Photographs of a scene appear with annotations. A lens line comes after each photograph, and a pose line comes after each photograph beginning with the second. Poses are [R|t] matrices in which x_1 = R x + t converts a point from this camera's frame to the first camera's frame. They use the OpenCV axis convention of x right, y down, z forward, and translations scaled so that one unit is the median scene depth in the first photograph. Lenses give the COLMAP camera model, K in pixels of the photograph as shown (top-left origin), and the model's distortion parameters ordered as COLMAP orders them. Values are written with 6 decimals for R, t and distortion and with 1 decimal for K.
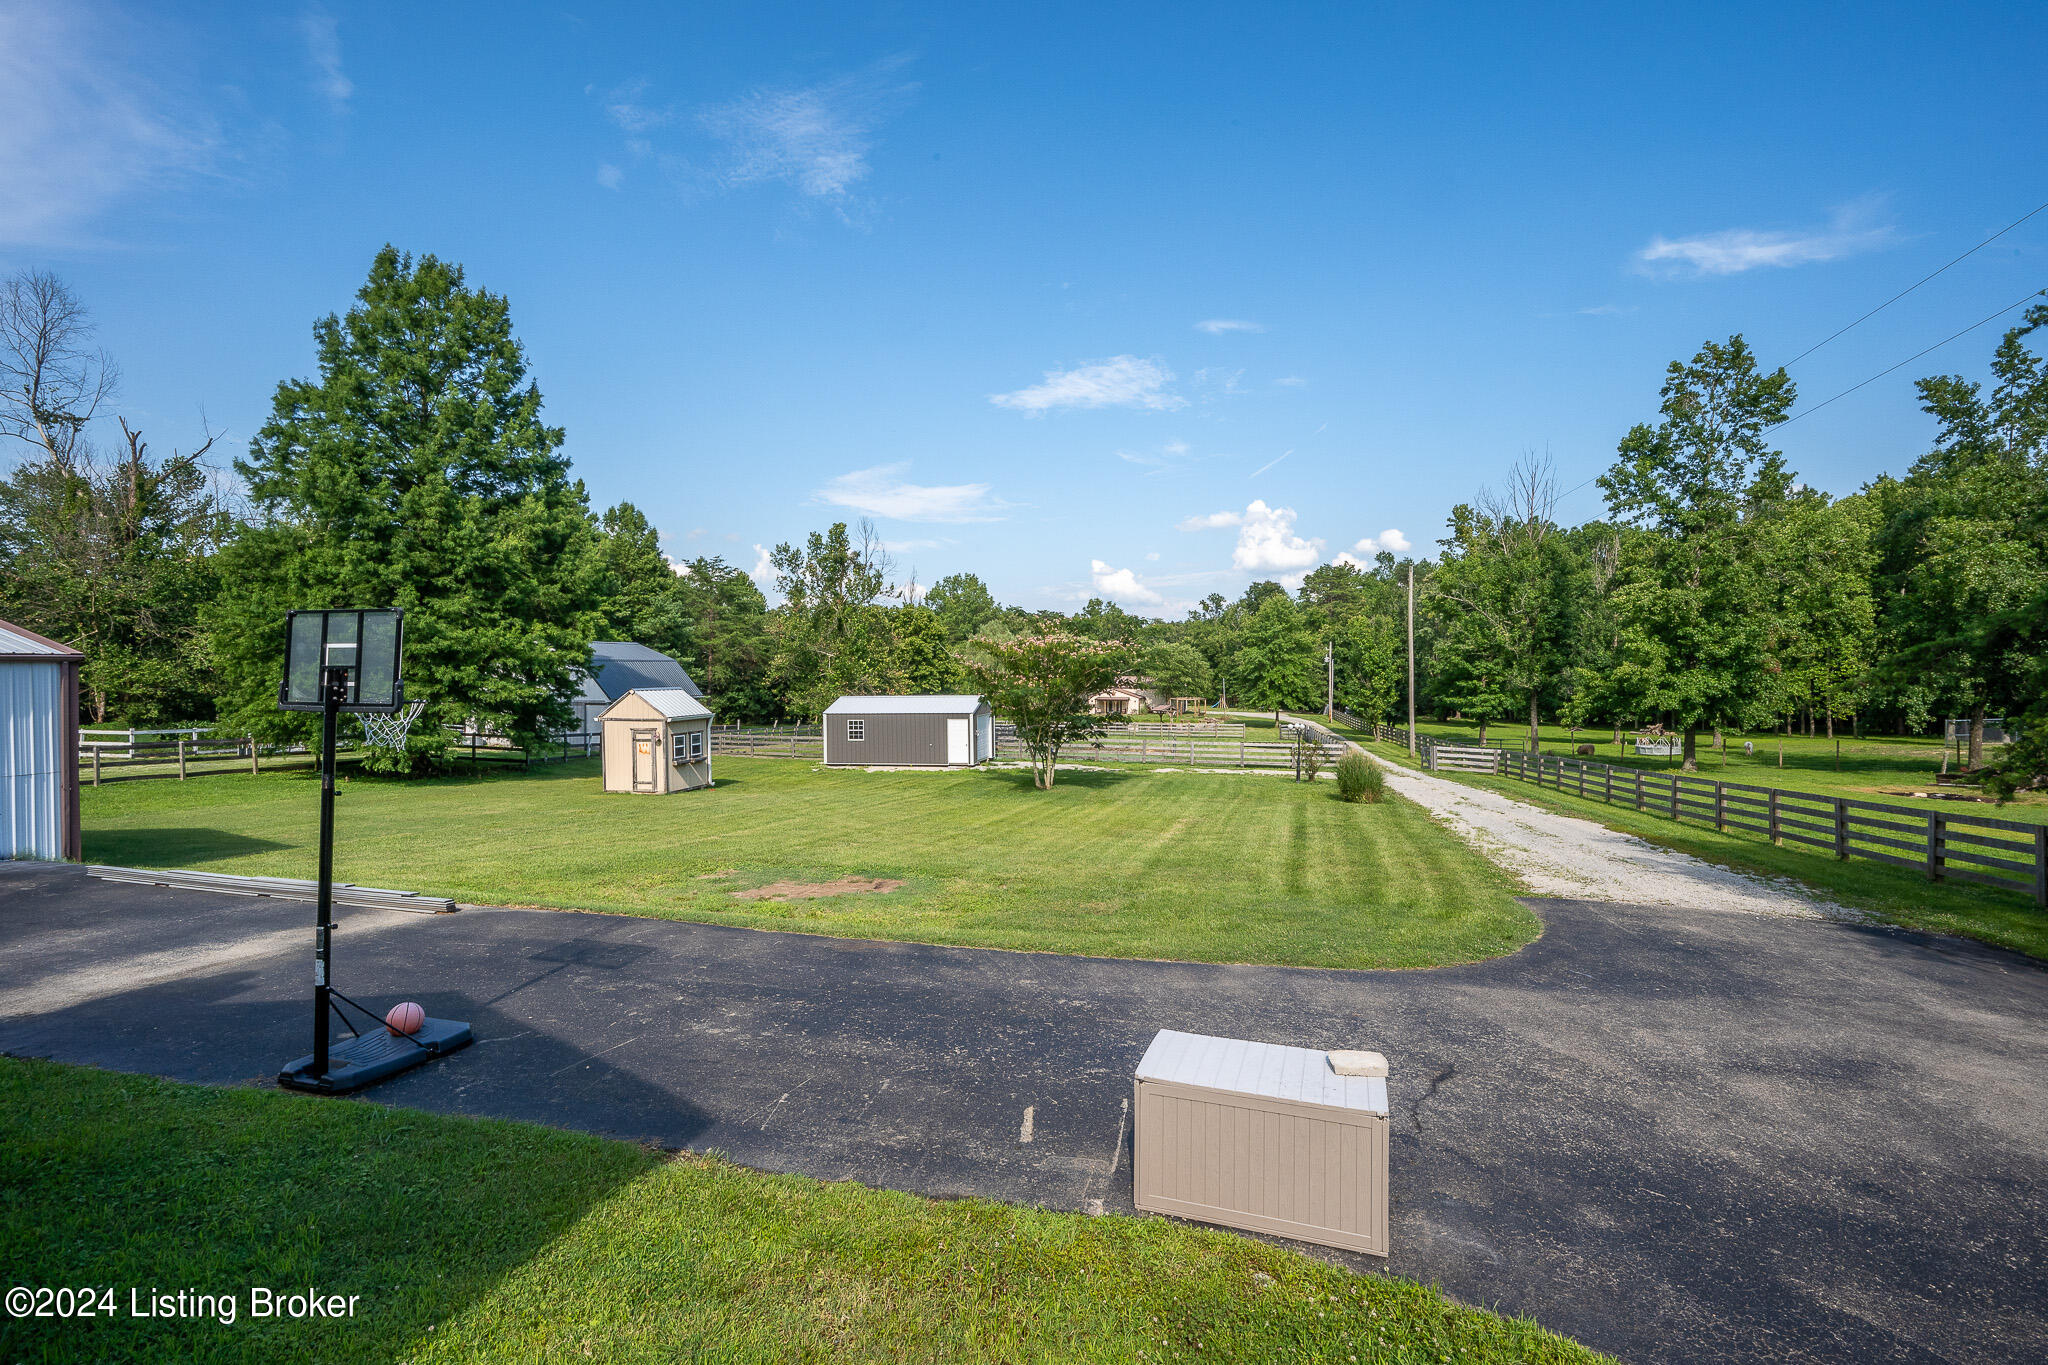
lens RADIAL K [[915.7, 0, 1024.0], [0, 915.7, 682.5], [0, 0, 1]] dist [-0.000065, -0.000004]
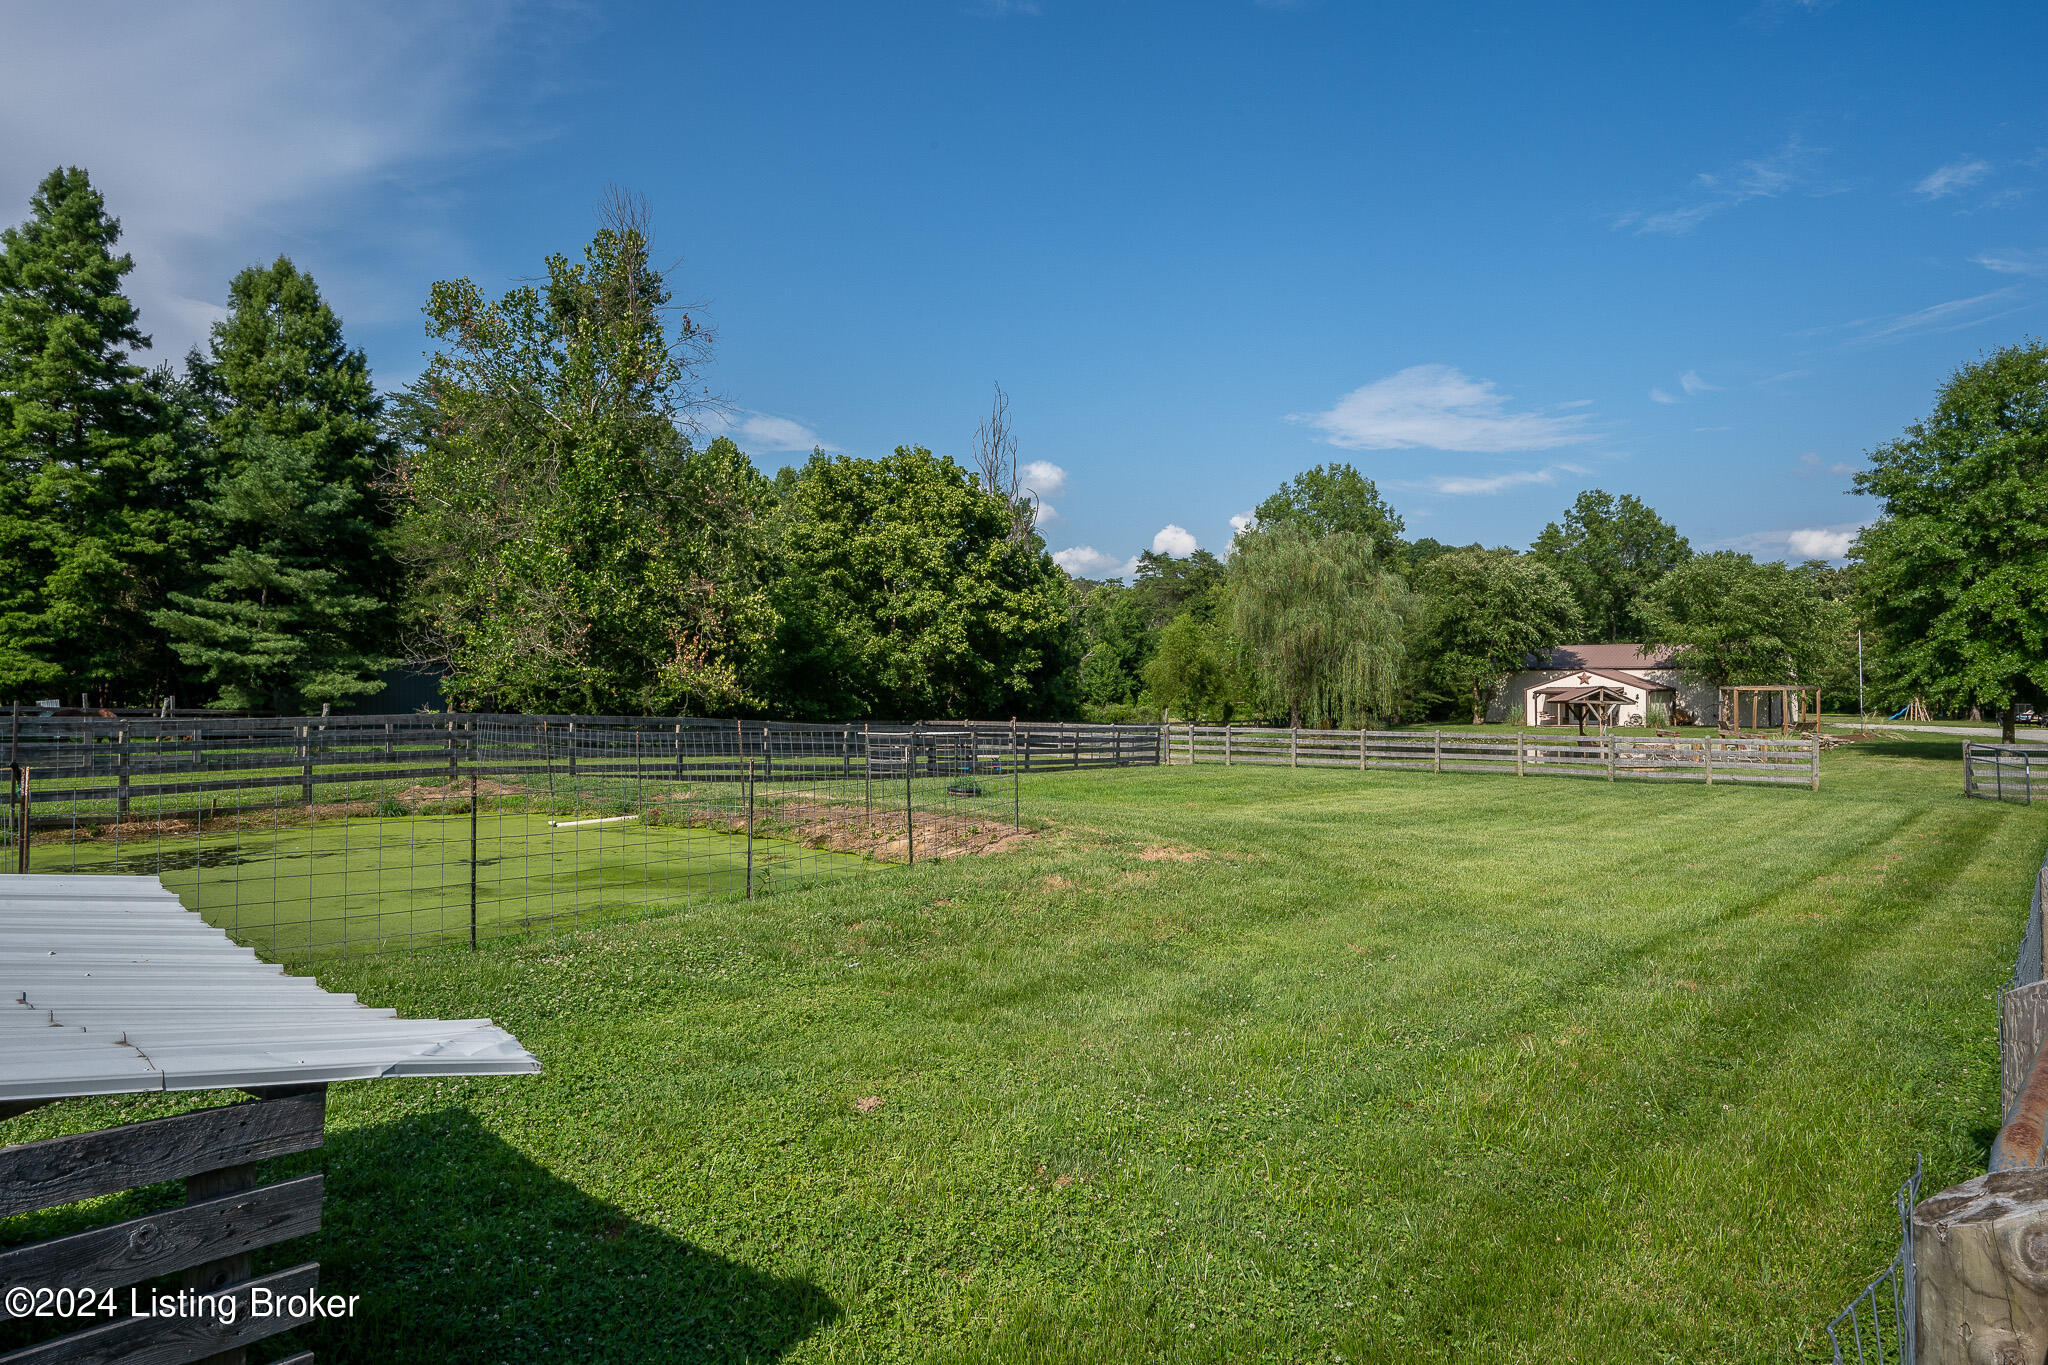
lens RADIAL K [[1231.6, 0, 1029.8], [0, 1231.6, 711.4], [0, 0, 1]] dist [-0.002614, -0.000013]
pose [[0.894945, 0.002930, -0.446167, 0.126053], [0.001080, 0.999961, 0.008732, 0.022401], [0.446175, -0.008297, 0.894907, 0.354096]]
